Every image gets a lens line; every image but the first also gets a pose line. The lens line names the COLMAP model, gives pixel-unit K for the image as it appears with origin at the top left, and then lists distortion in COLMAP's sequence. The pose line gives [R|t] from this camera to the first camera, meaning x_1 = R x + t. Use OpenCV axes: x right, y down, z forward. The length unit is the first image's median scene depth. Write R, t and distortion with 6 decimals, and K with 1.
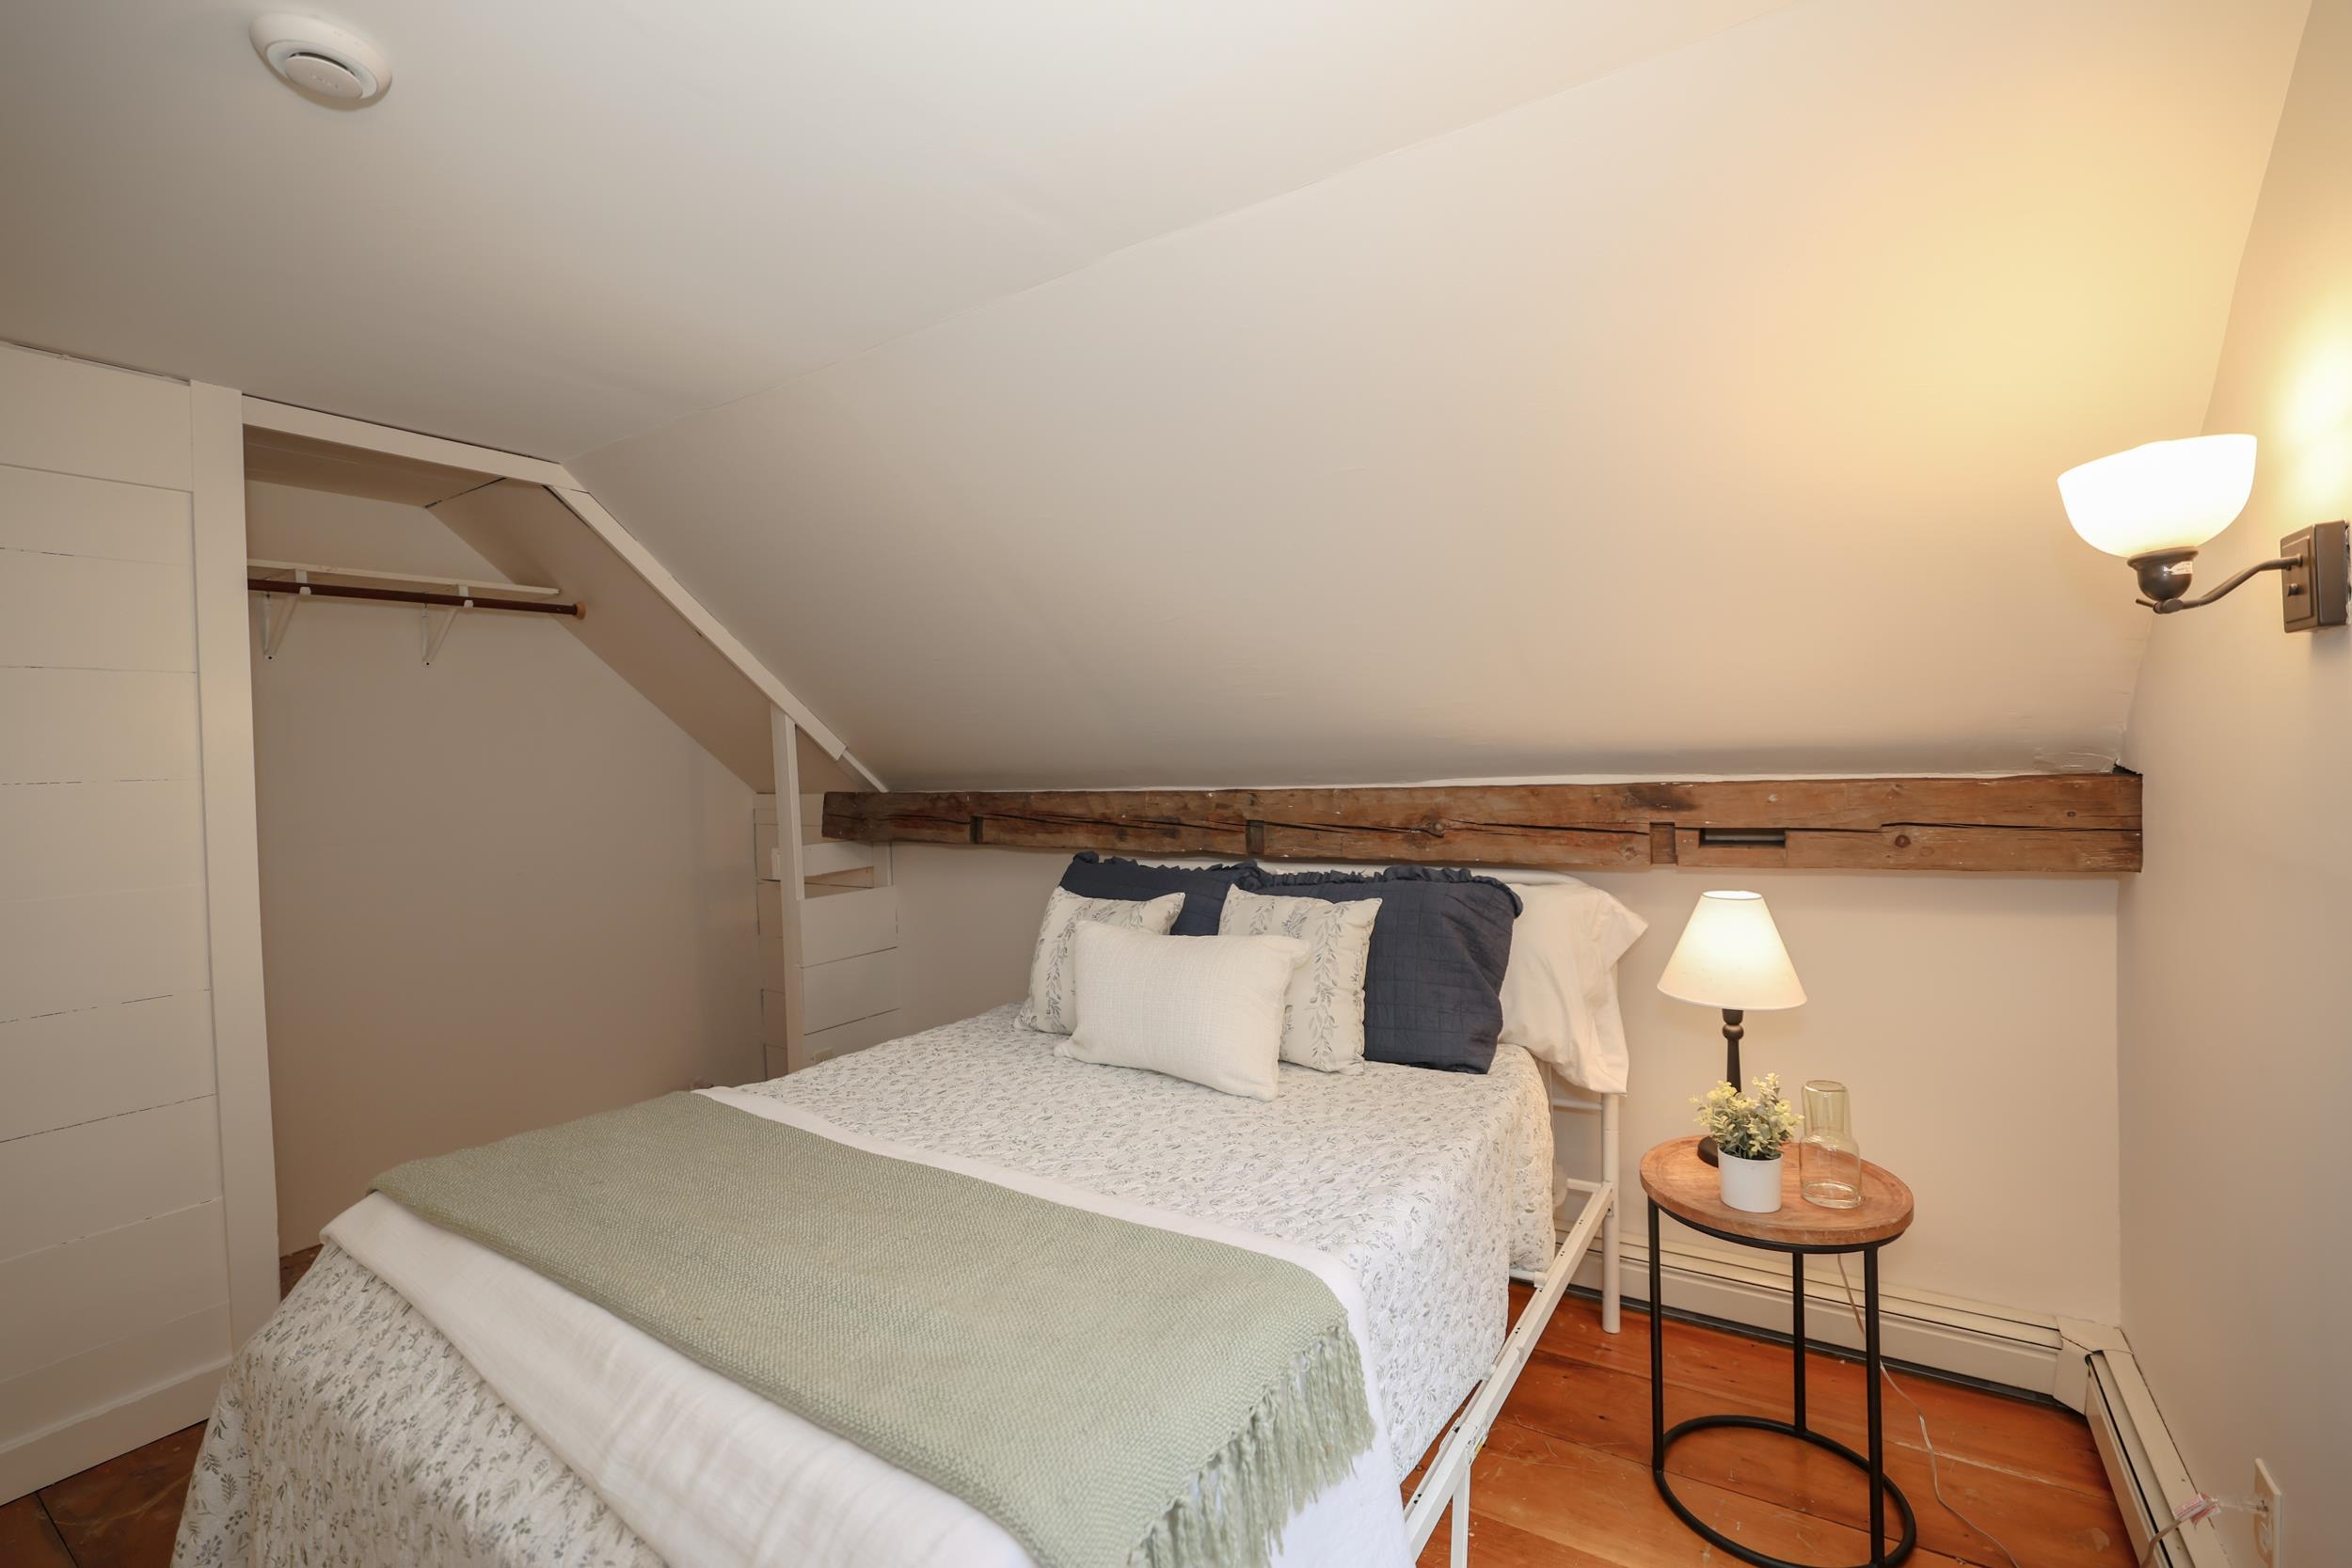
lens RADIAL K [[1023.4, 0, 1178.9], [0, 1023.4, 775.2], [0, 0, 1]] dist [-0.050312, 0.020147]
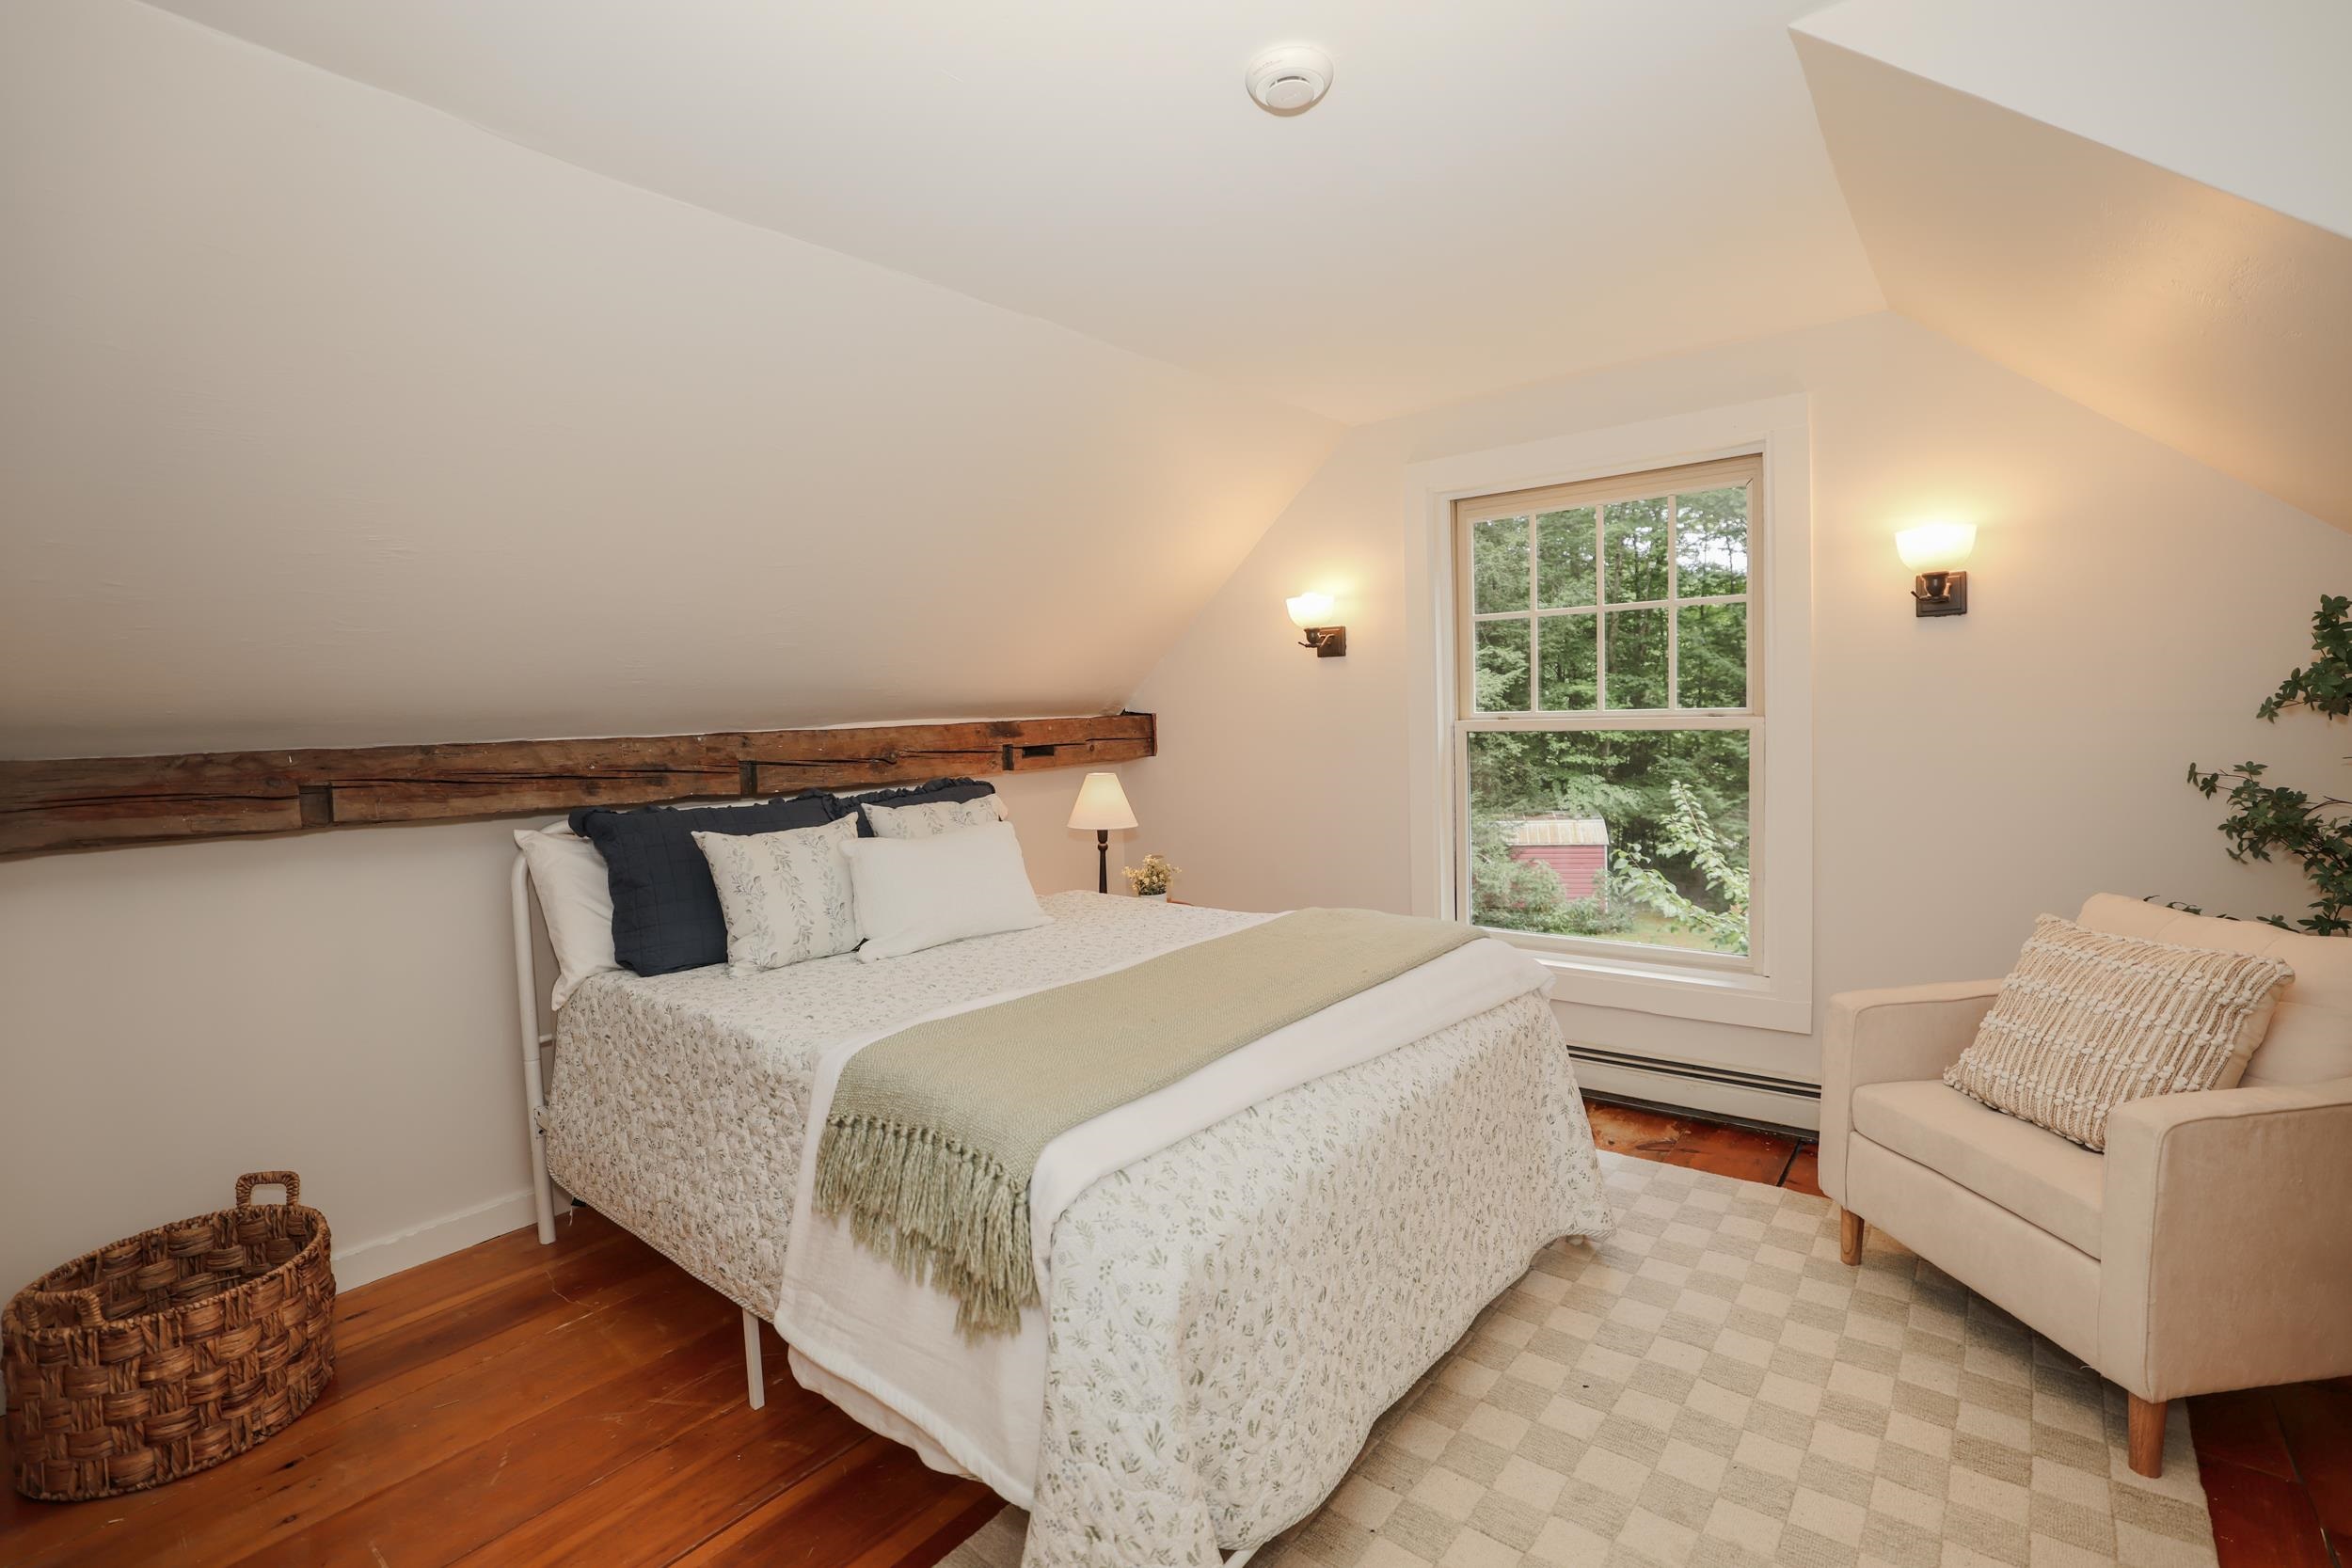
lens RADIAL K [[1023.4, 0, 1178.9], [0, 1023.4, 775.2], [0, 0, 1]] dist [-0.050312, 0.020147]
pose [[0.114622, -0.039278, 0.992632, -0.921307], [0.040683, 0.998565, 0.034815, 0.040178], [-0.992576, 0.036392, 0.116056, 0.431032]]
